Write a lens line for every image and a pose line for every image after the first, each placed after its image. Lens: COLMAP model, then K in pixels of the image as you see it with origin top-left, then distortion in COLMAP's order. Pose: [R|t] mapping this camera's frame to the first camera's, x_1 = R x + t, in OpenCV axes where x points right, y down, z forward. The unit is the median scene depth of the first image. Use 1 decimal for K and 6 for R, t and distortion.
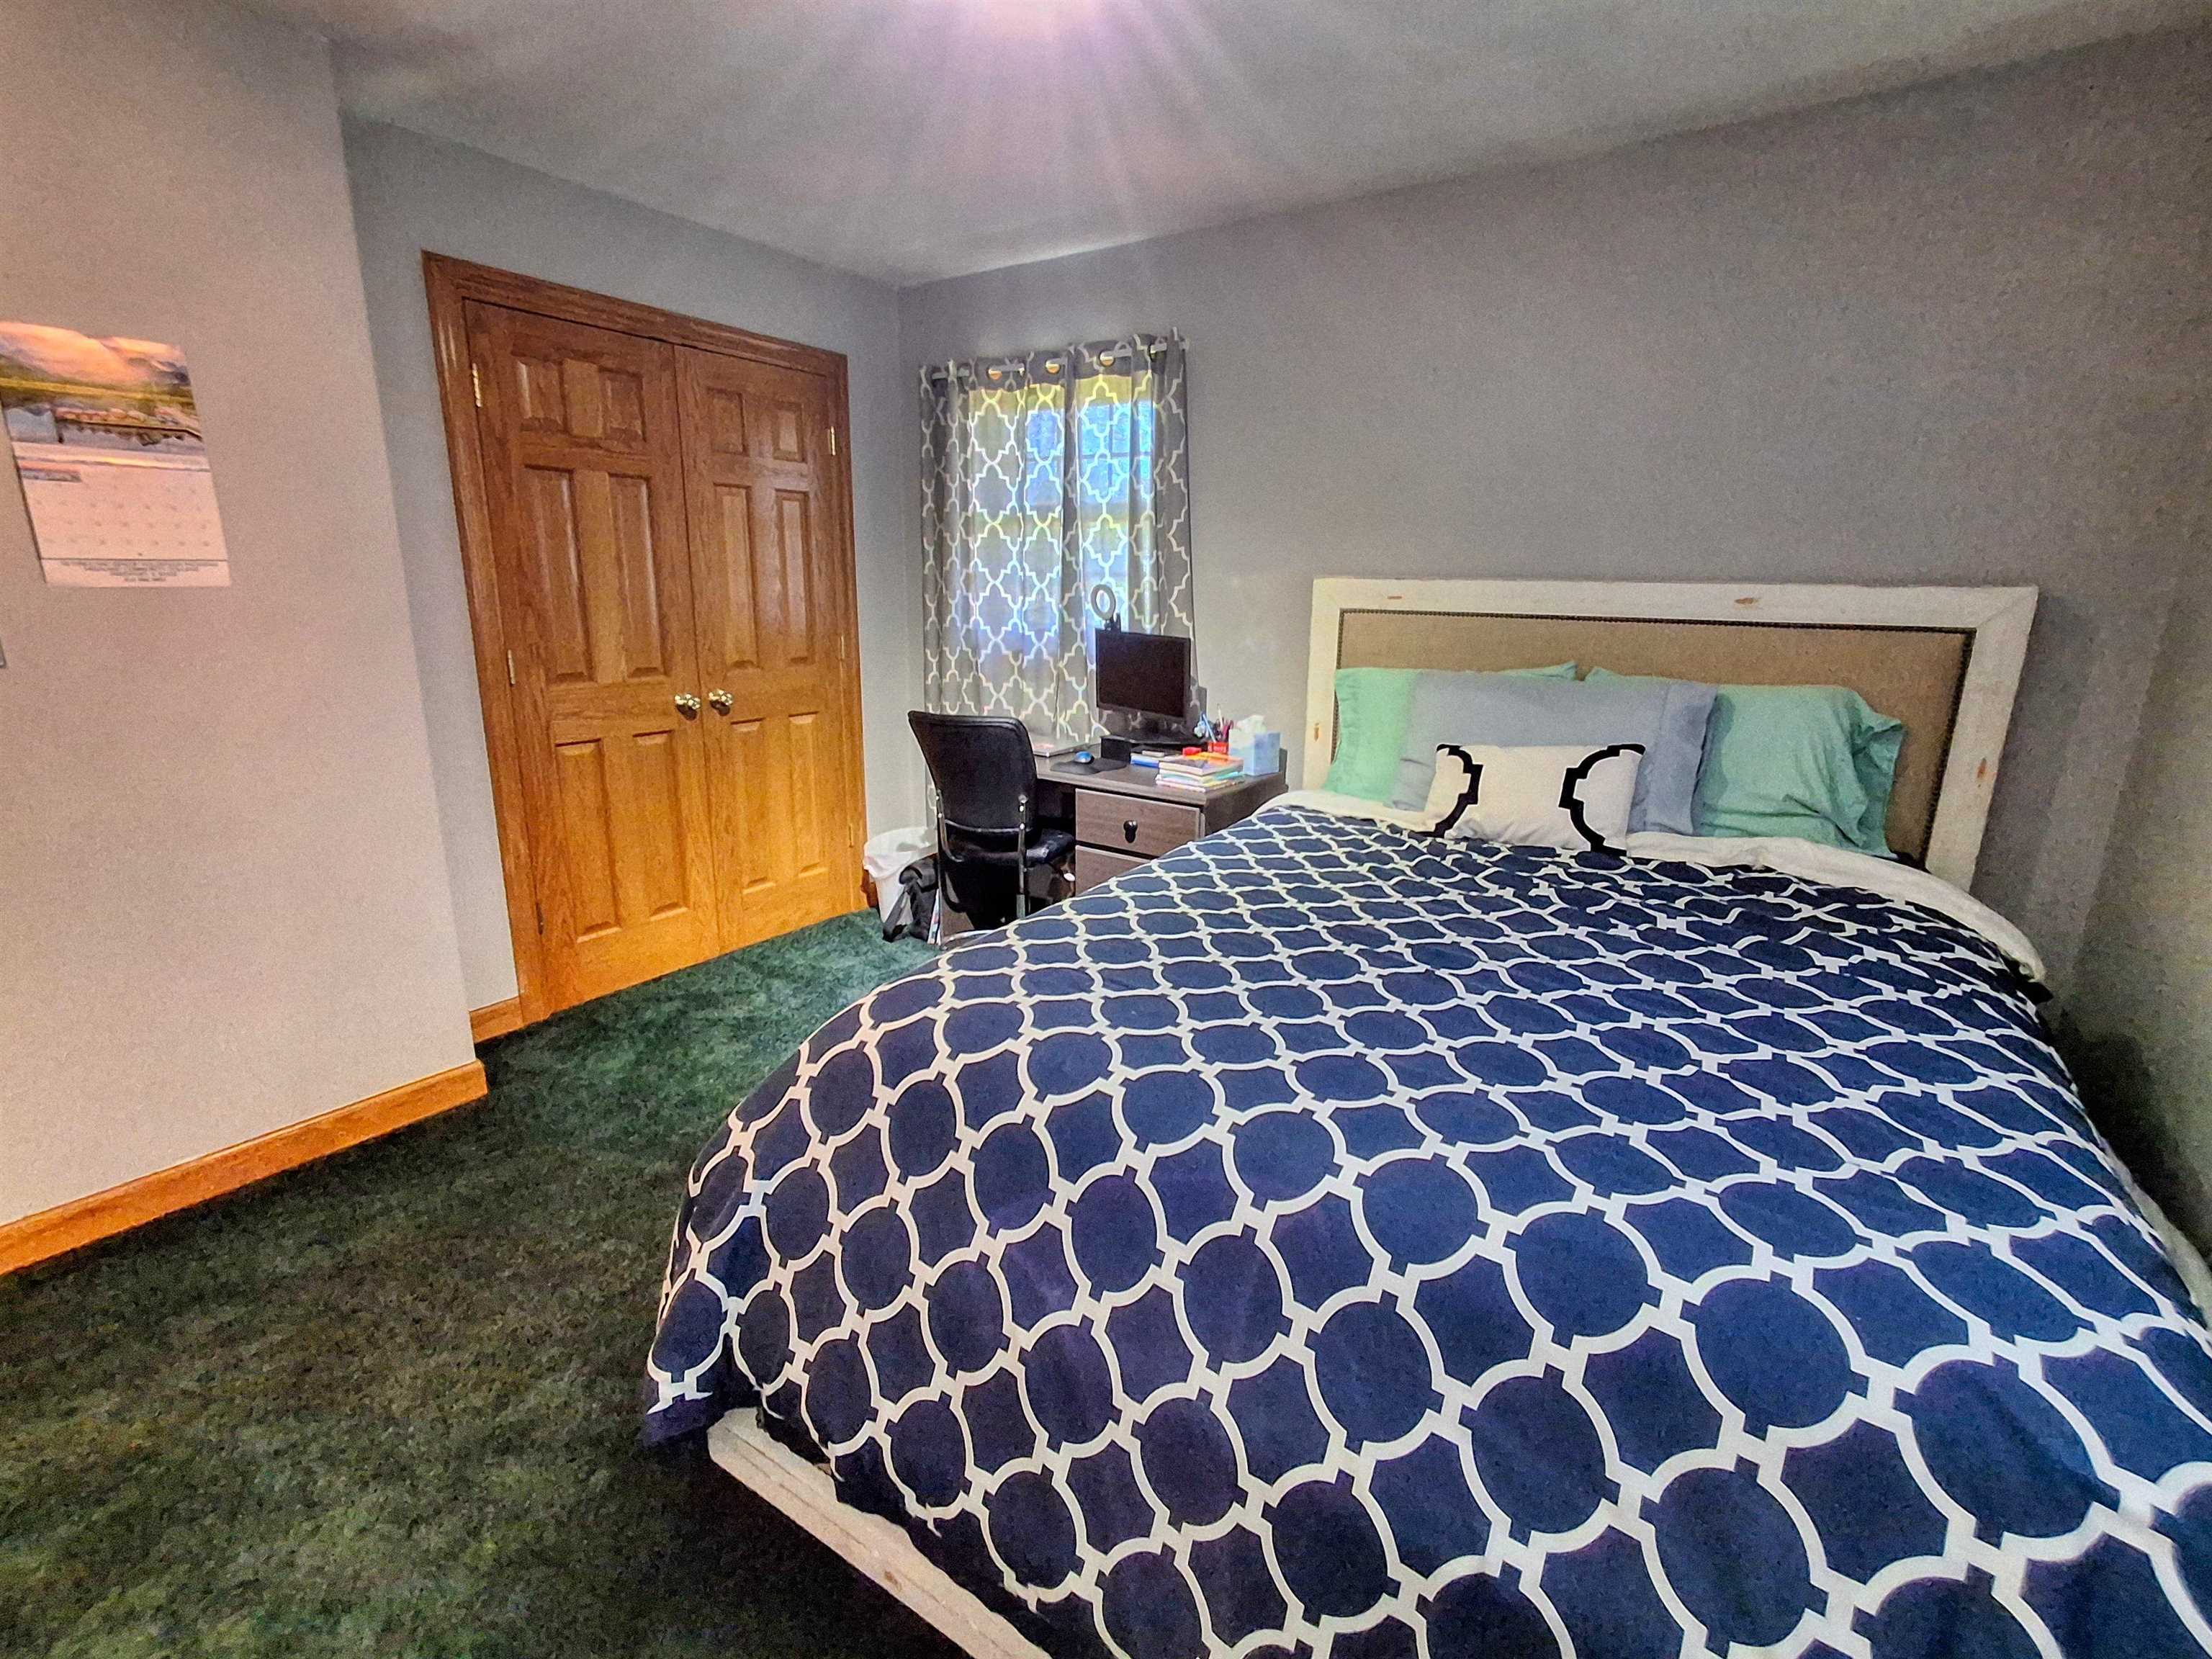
lens RADIAL K [[1011.0, 0, 1106.1], [0, 1011.0, 824.3], [0, 0, 1]] dist [-0.008300, 0.005035]
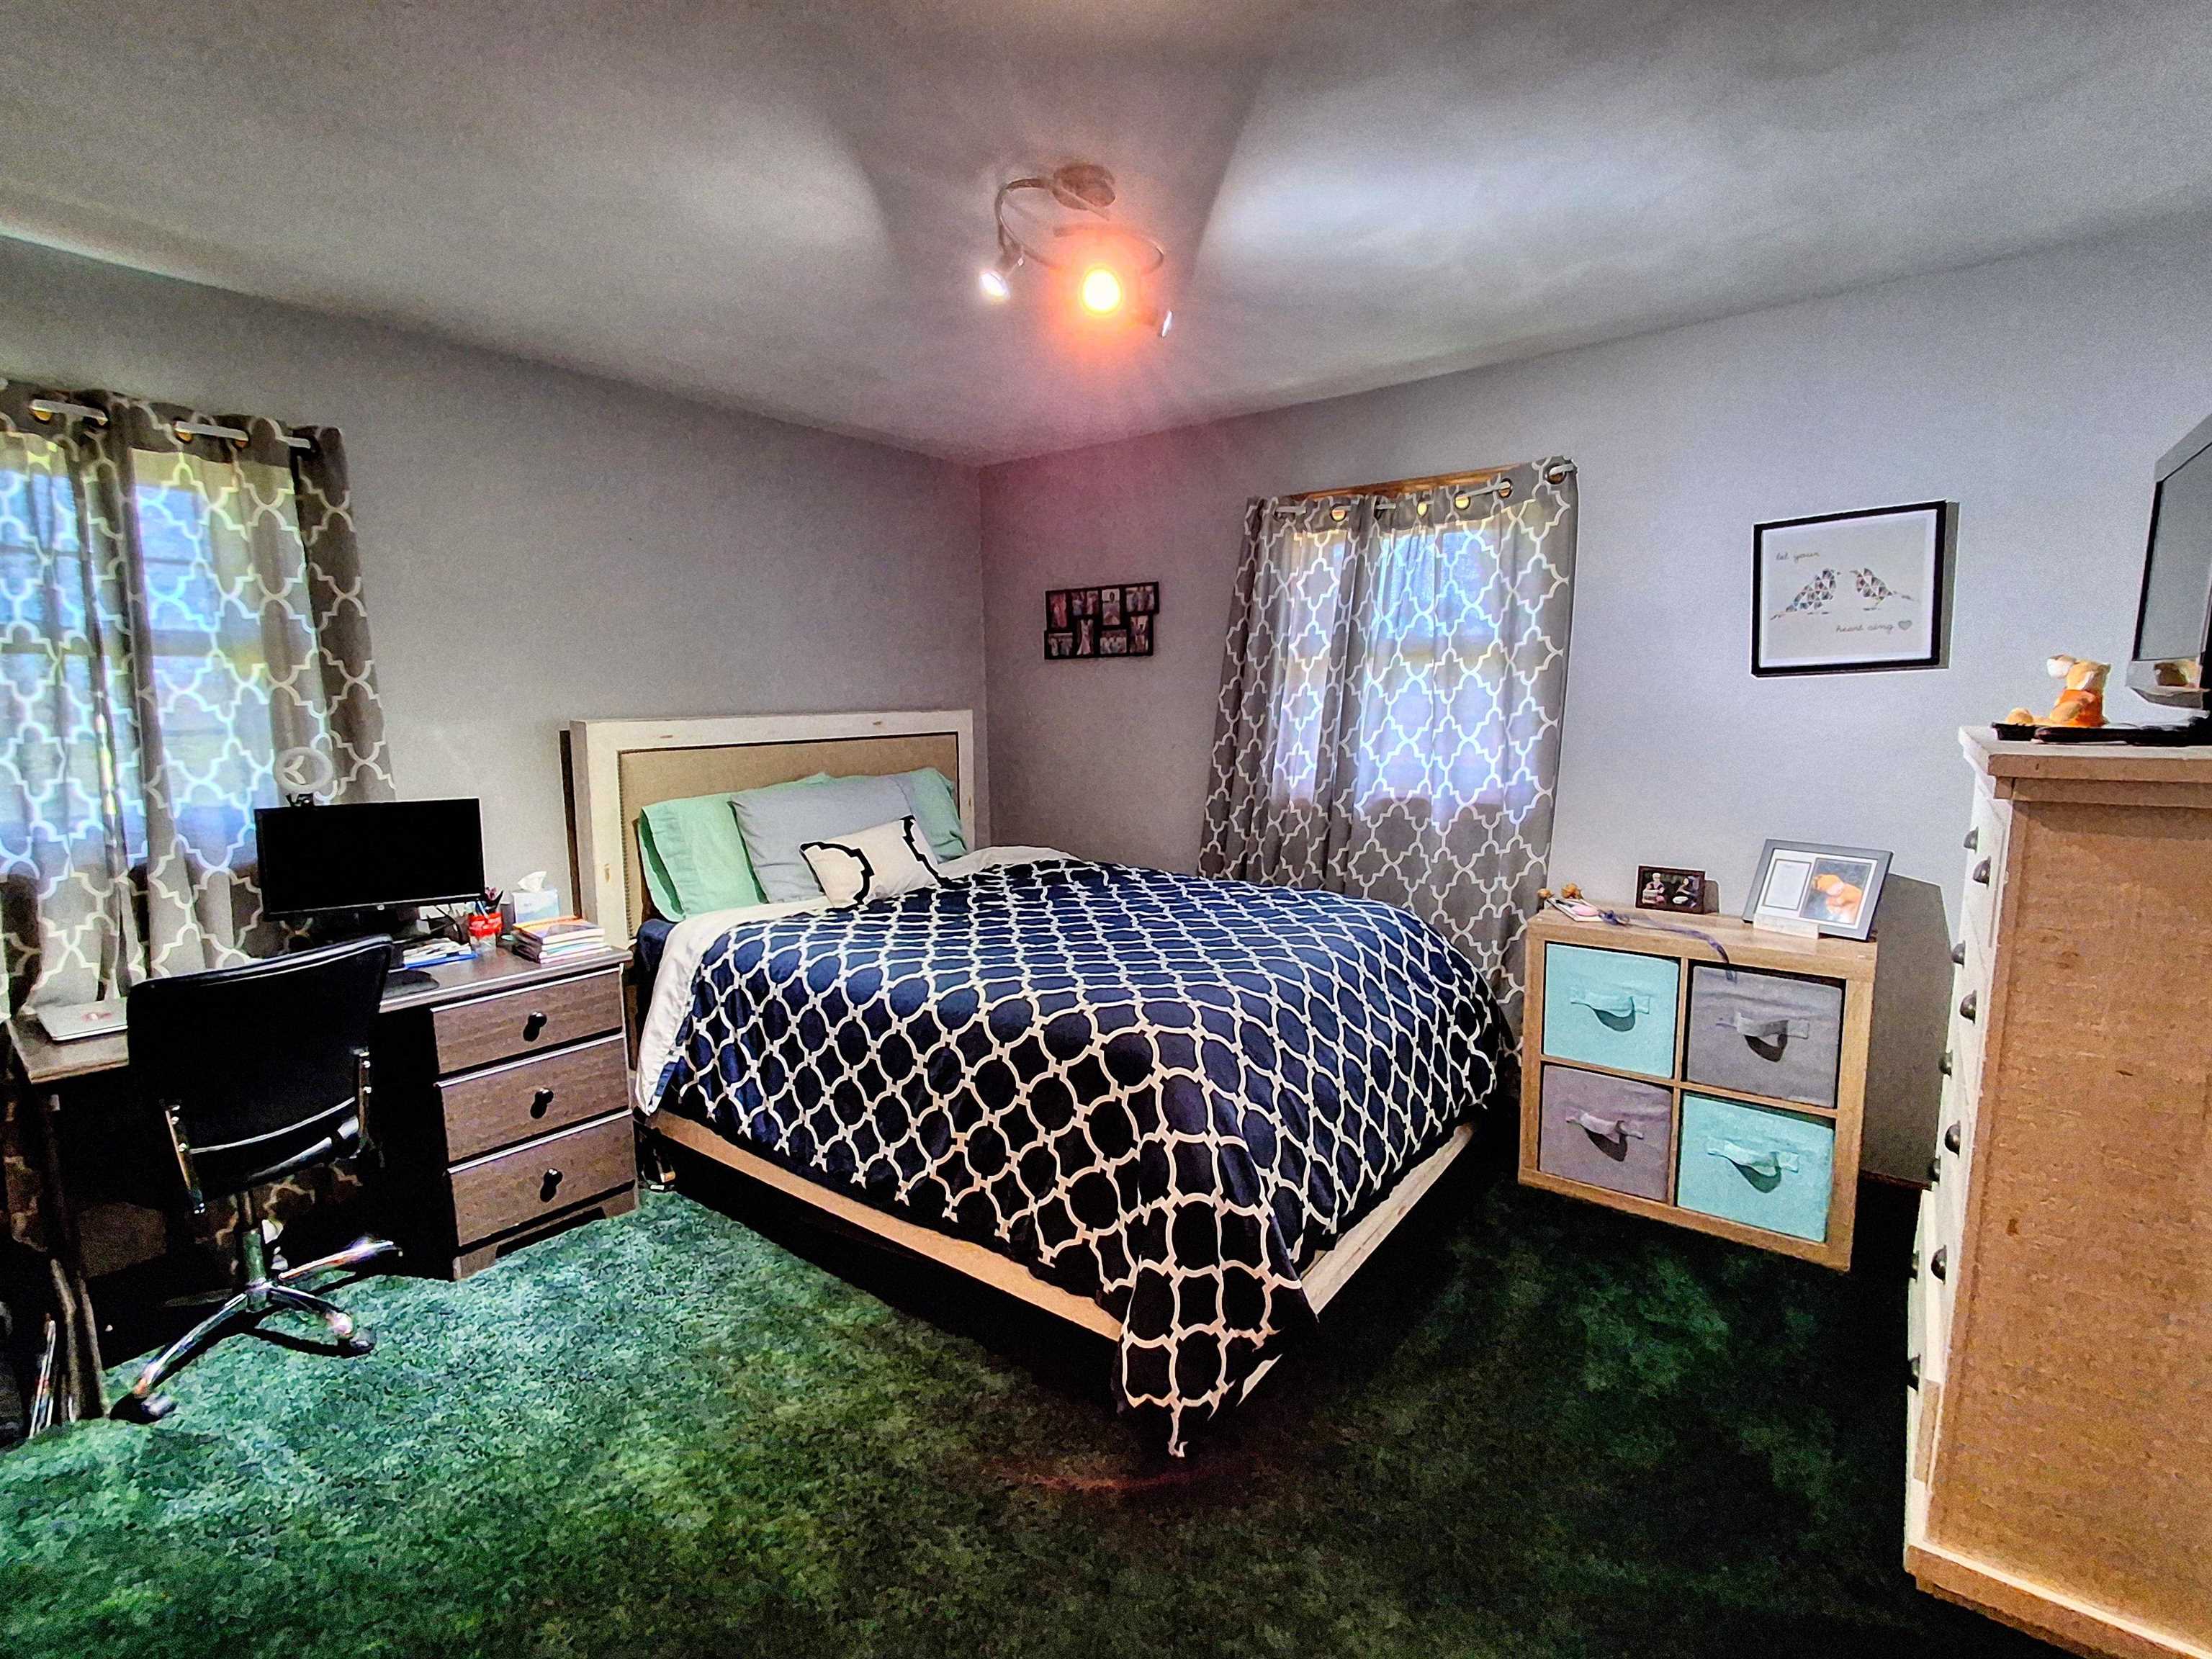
lens RADIAL K [[1011.0, 0, 1105.1], [0, 1011.0, 826.0], [0, 0, 1]] dist [-0.008300, 0.005035]
pose [[0.064176, -0.145054, 0.987340, -0.685353], [0.256805, 0.958460, 0.124119, -0.123981], [-0.964330, 0.245588, 0.098761, 0.386820]]
